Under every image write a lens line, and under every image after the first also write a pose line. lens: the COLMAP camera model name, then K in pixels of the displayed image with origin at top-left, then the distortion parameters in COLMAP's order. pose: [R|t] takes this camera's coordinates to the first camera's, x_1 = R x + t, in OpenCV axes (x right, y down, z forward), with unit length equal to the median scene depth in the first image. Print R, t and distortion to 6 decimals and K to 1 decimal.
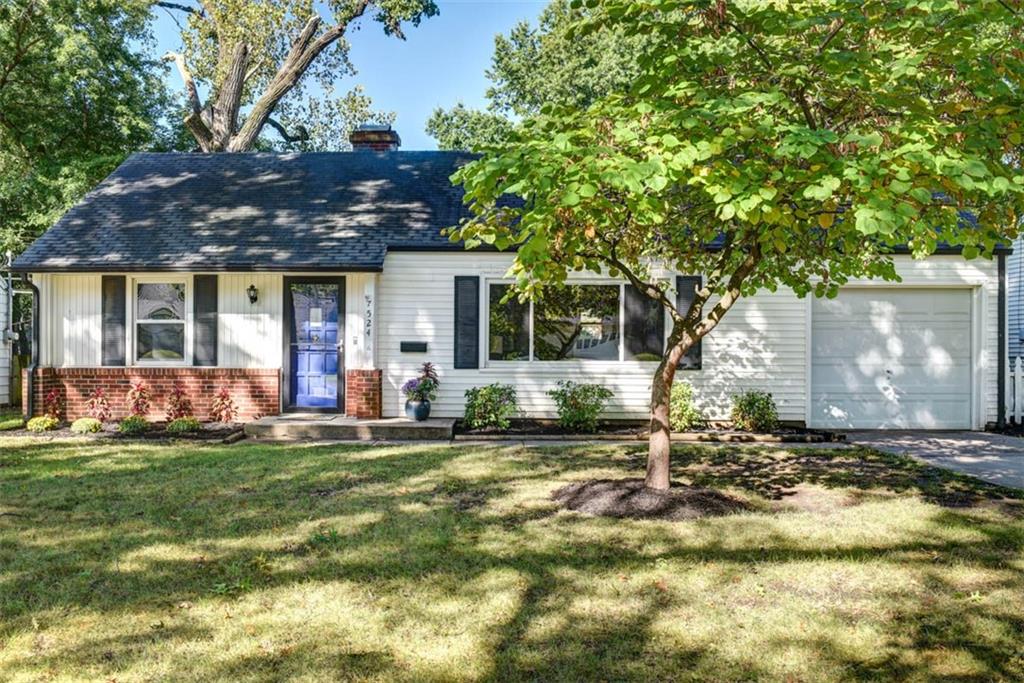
lens RADIAL K [[937.6, 0, 504.8], [0, 937.6, 369.7], [0, 0, 1]] dist [-0.035954, 0.000000]
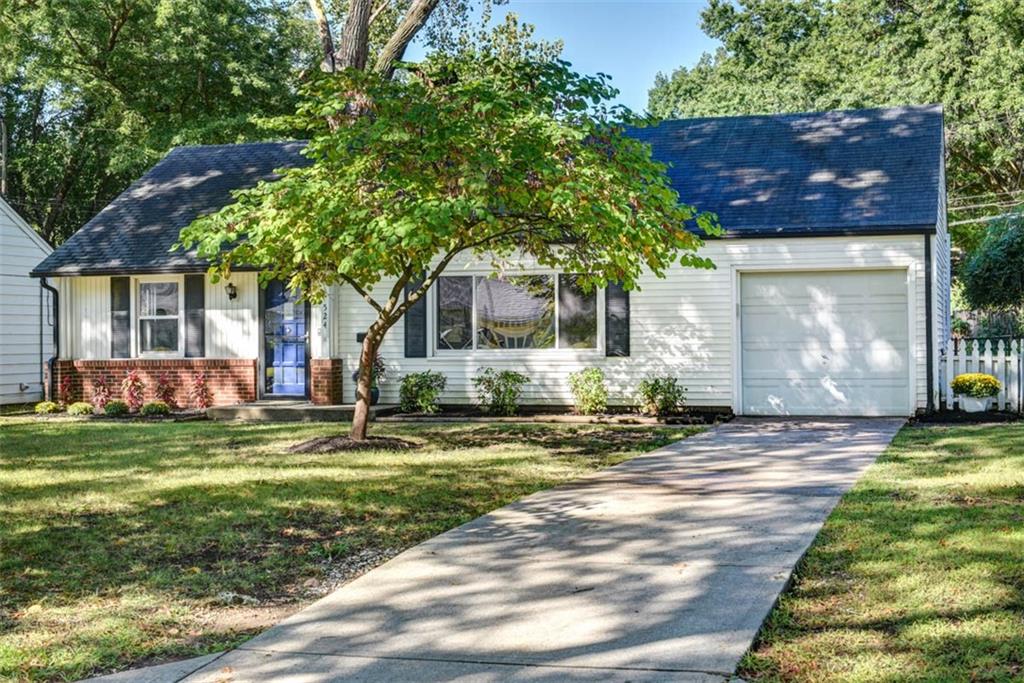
lens RADIAL K [[1397.7, 0, 512.5], [0, 1397.7, 339.5], [0, 0, 1]] dist [-0.004360, 0.000000]
pose [[0.963032, -0.013226, -0.269063, 0.488268], [0.008498, 0.999788, -0.018731, 0.008848], [0.269253, 0.015752, 0.962941, -0.491173]]
